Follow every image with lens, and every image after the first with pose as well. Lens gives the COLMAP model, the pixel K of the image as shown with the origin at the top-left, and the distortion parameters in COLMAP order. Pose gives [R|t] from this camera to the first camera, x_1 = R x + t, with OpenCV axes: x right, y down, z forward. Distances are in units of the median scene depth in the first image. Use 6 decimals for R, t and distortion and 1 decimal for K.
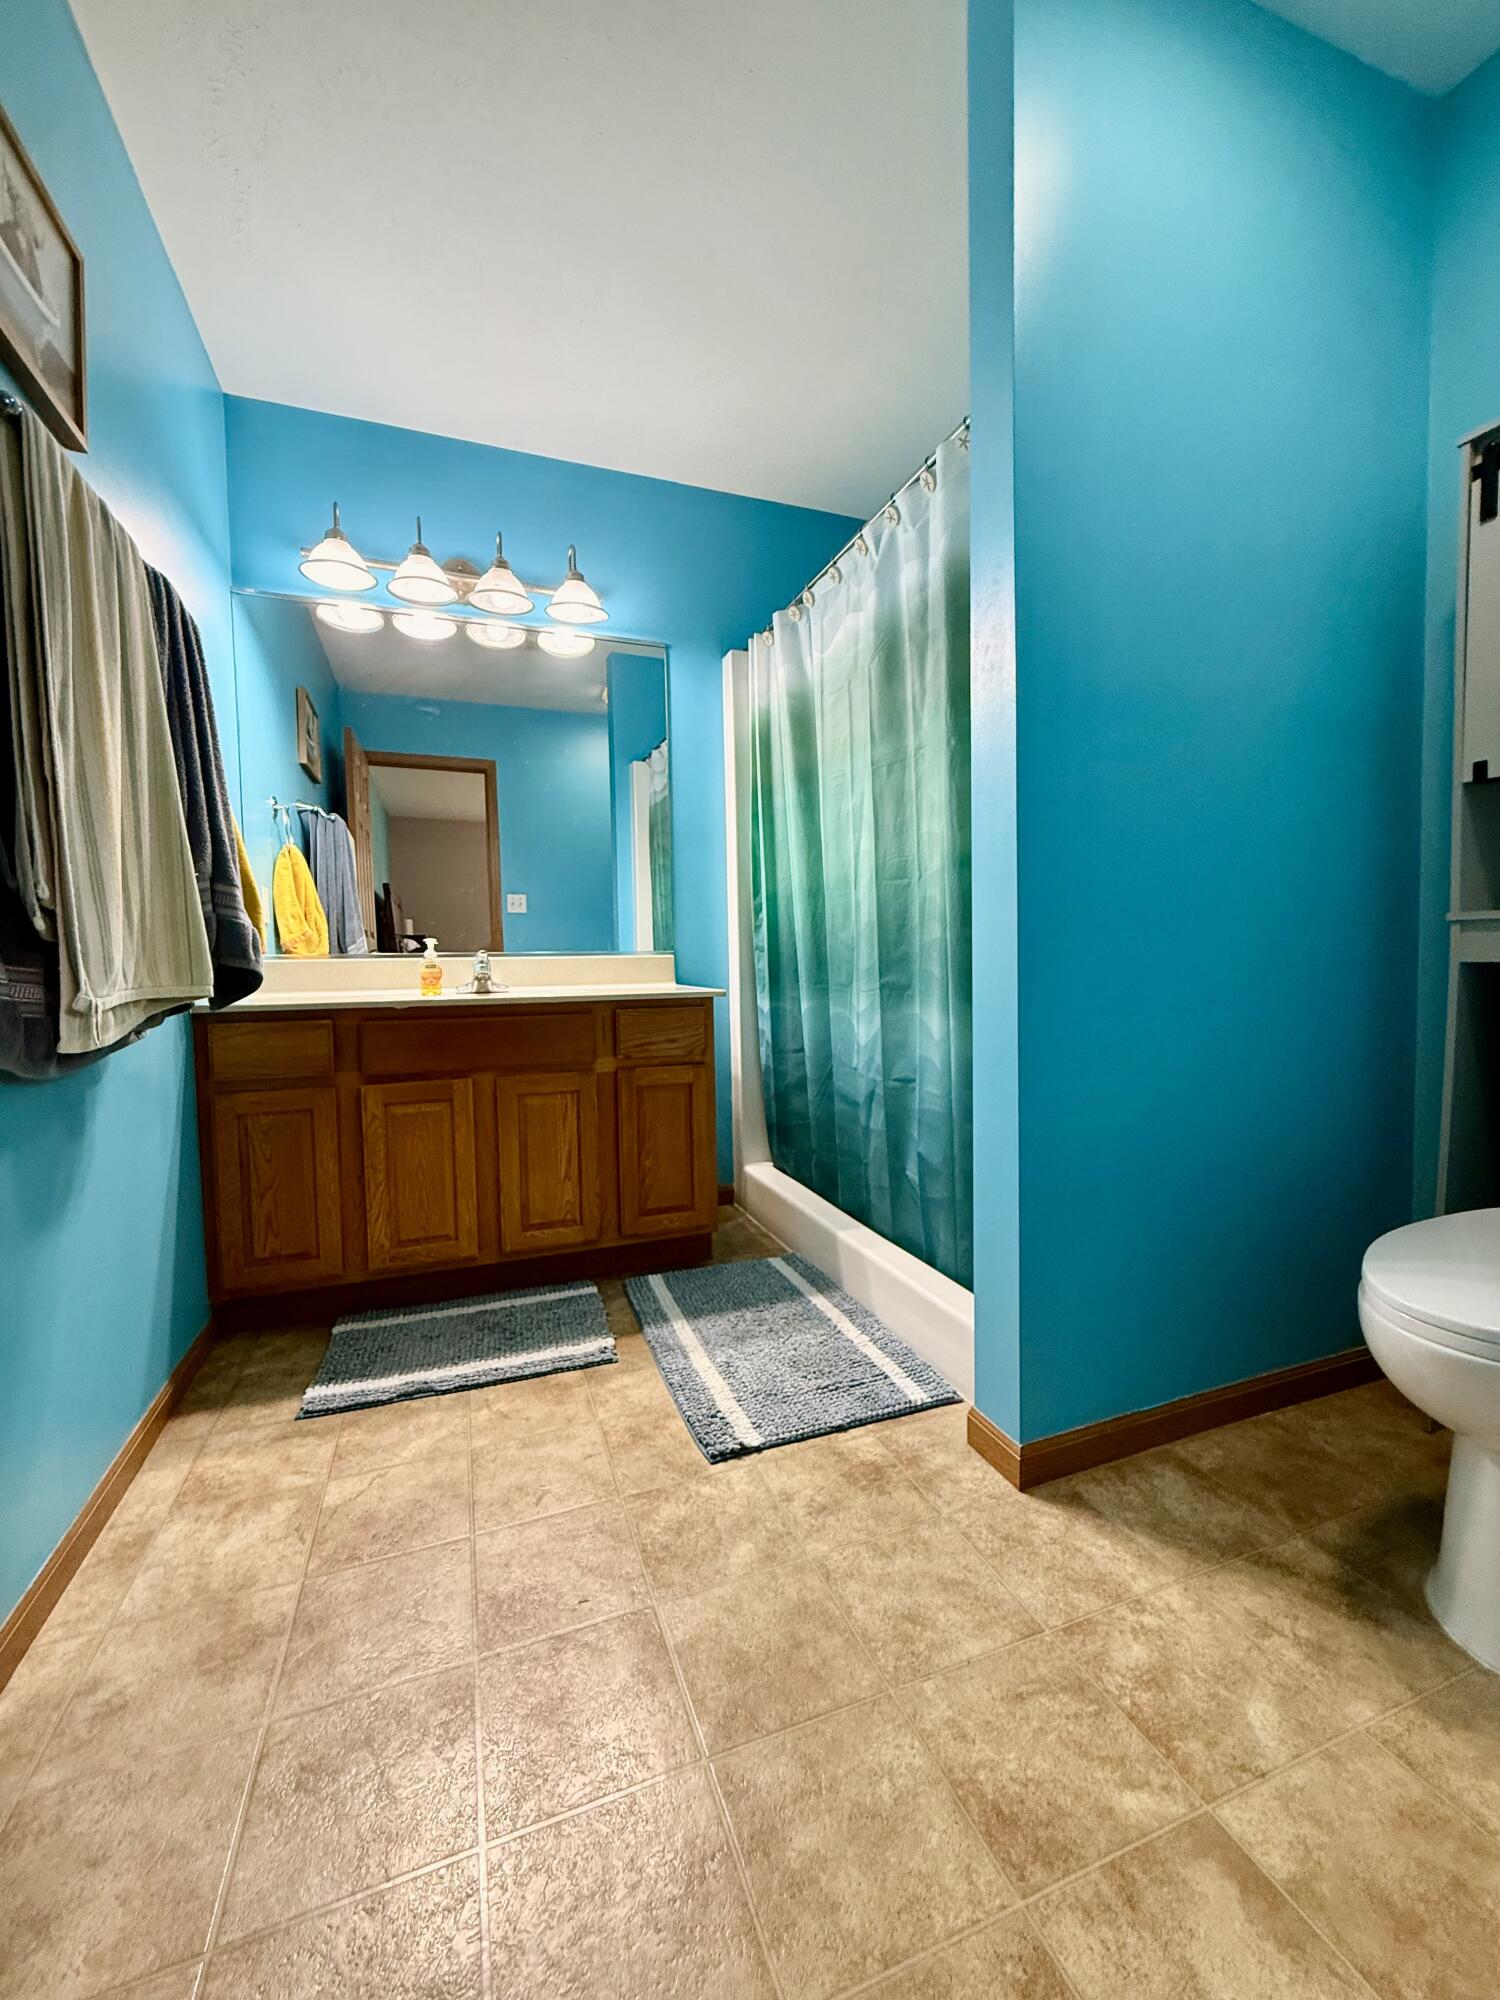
lens RADIAL K [[799.0, 0, 751.6], [0, 799.0, 999.7], [0, 0, 1]] dist [-0.000708, 0.000083]
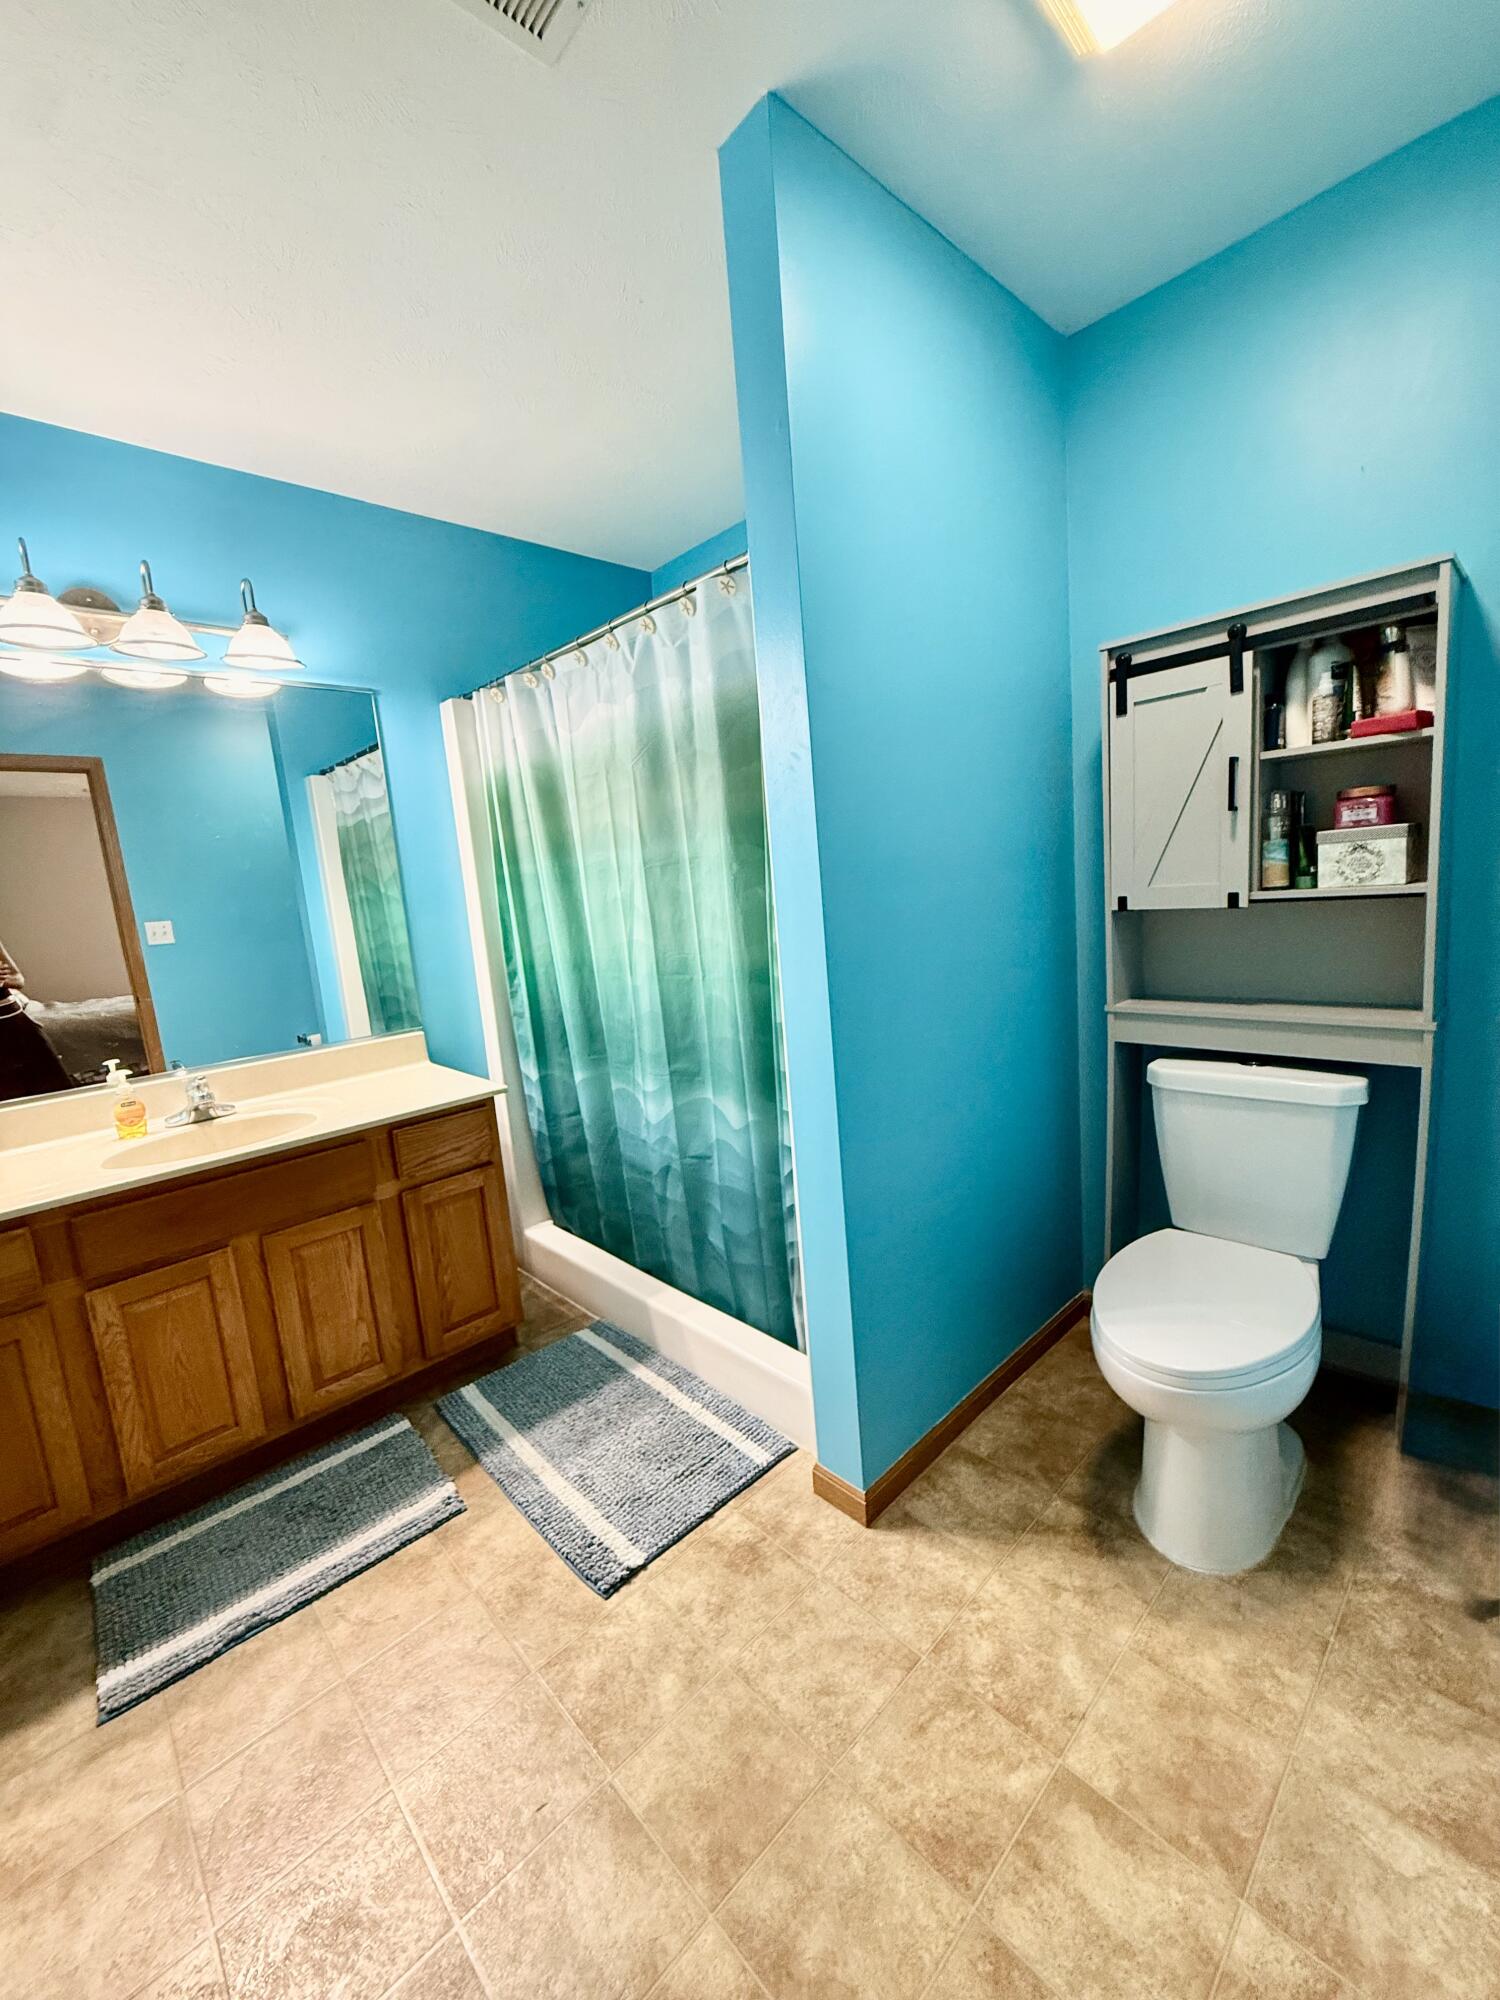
lens RADIAL K [[799.0, 0, 751.6], [0, 799.0, 999.7], [0, 0, 1]] dist [-0.000708, 0.000083]
pose [[0.919214, -0.113203, 0.377135, -0.146411], [0.082425, 0.991882, 0.096831, -0.238968], [-0.385035, -0.057923, 0.921083, -0.006692]]
